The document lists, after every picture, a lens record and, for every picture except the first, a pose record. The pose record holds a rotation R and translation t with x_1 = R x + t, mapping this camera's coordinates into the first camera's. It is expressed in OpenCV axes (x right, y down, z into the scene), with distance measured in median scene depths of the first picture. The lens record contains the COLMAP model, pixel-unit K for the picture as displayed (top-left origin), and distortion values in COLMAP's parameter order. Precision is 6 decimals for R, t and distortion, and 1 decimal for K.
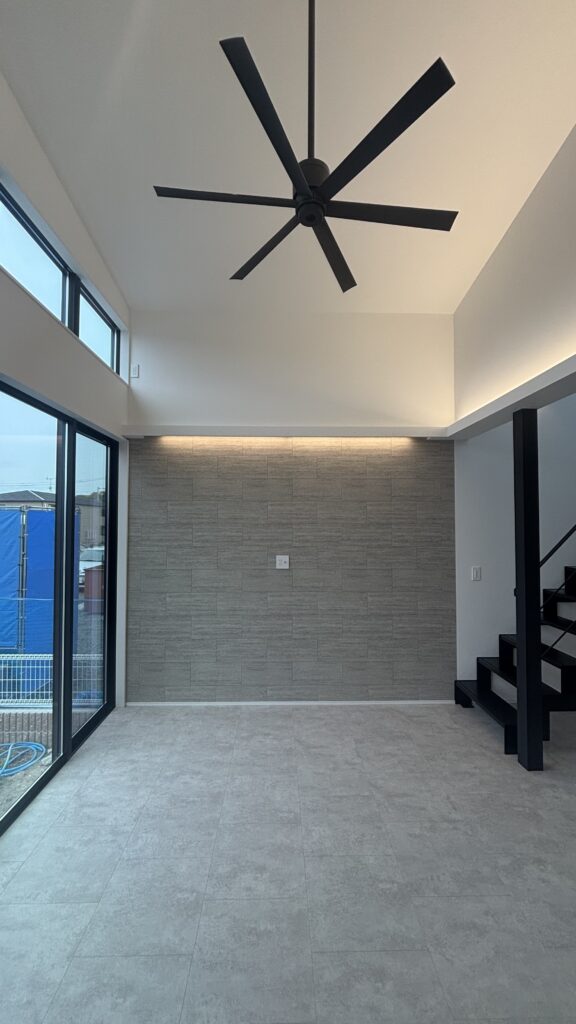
lens RADIAL K [[411.4, 0, 288.4], [0, 411.4, 509.8], [0, 0, 1]] dist [0.000184, -0.000190]
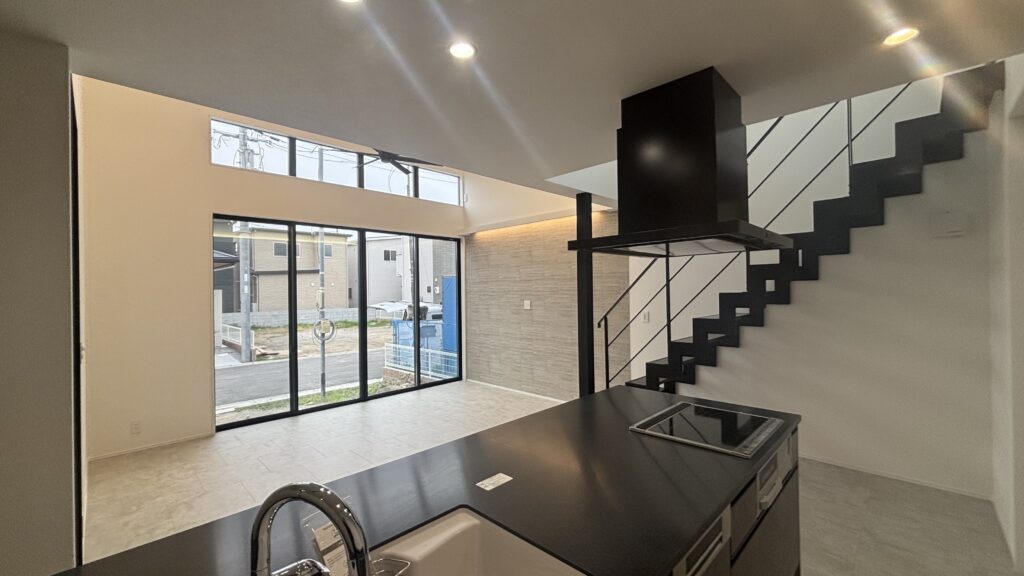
lens RADIAL K [[411.4, 0, 516.5], [0, 411.4, 284.9], [0, 0, 1]] dist [0.000184, -0.000190]
pose [[0.699689, -0.021329, -0.714129, 1.092014], [0.042134, 0.999046, 0.011443, 0.033141], [0.713204, -0.038095, 0.699921, -0.120391]]
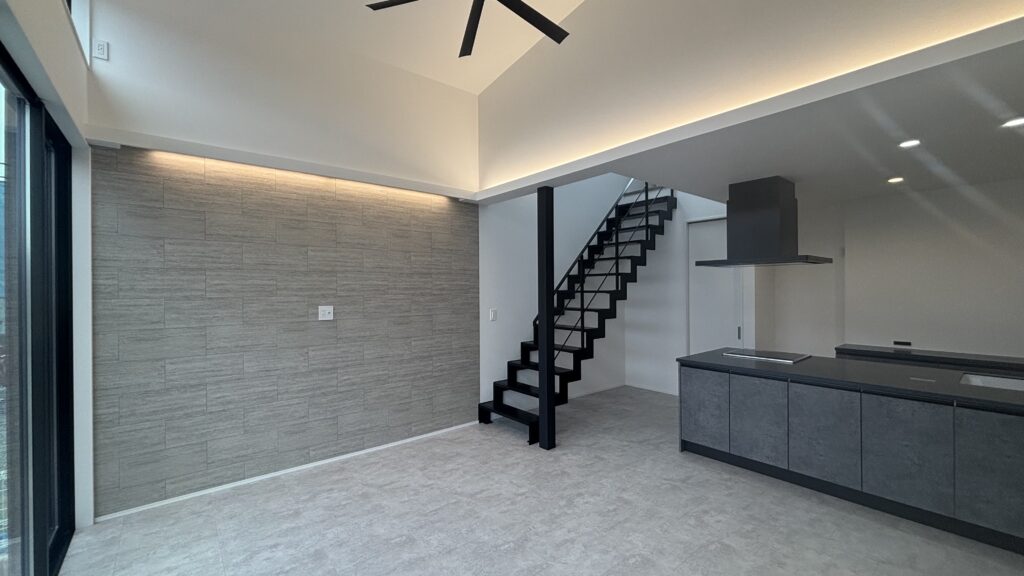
lens RADIAL K [[411.4, 0, 512.6], [0, 411.4, 286.9], [0, 0, 1]] dist [0.000184, -0.000190]
pose [[0.782846, -0.004314, 0.622200, -0.269525], [-0.016503, 0.999480, 0.027693, 0.036710], [-0.621996, -0.031947, 0.782368, 0.006866]]
